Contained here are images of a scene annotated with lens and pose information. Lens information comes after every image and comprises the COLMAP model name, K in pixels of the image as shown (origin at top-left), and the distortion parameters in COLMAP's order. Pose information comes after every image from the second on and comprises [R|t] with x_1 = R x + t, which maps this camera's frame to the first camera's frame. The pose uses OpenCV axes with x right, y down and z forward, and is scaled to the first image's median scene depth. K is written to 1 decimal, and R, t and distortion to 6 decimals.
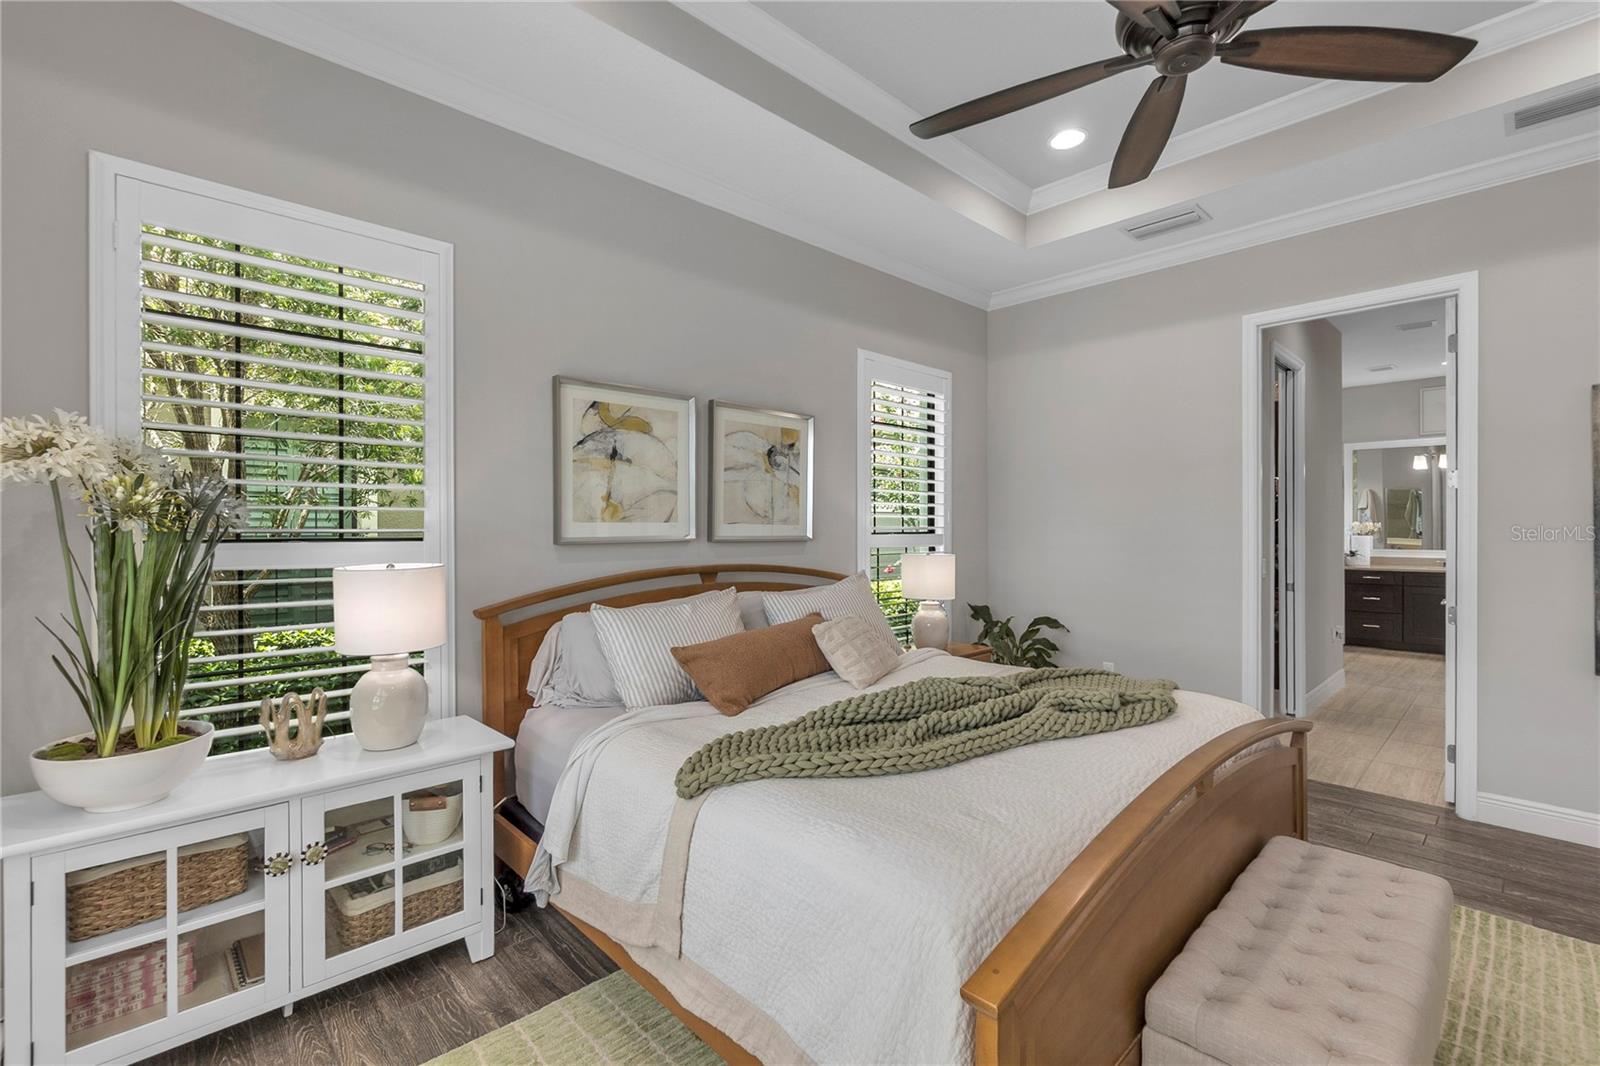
lens RADIAL K [[706.1, 0, 800.4], [0, 706.1, 525.5], [0, 0, 1]] dist [-0.000784, -0.000110]
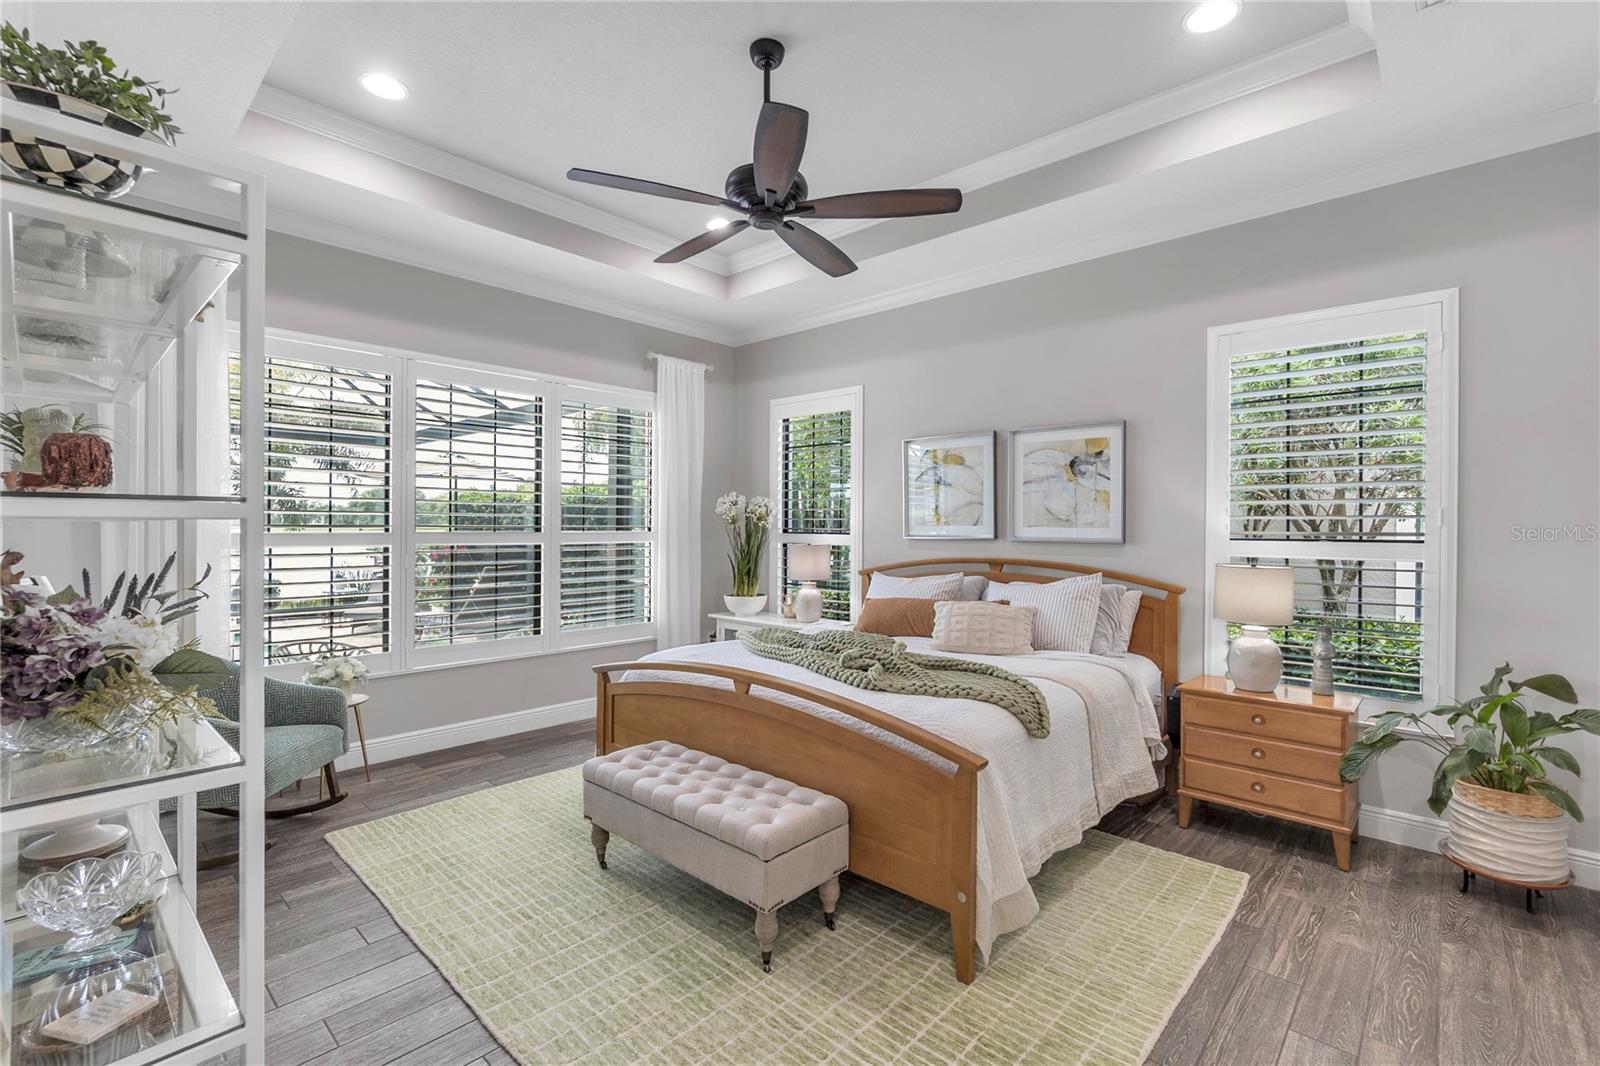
lens RADIAL K [[698.8, 0, 803.8], [0, 698.8, 531.1], [0, 0, 1]] dist [-0.013064, 0.001114]
pose [[0.073862, 0.002481, -0.997265, 1.087261], [-0.010105, 0.999947, 0.001740, 0.006996], [0.997217, 0.009948, 0.073883, 0.521693]]
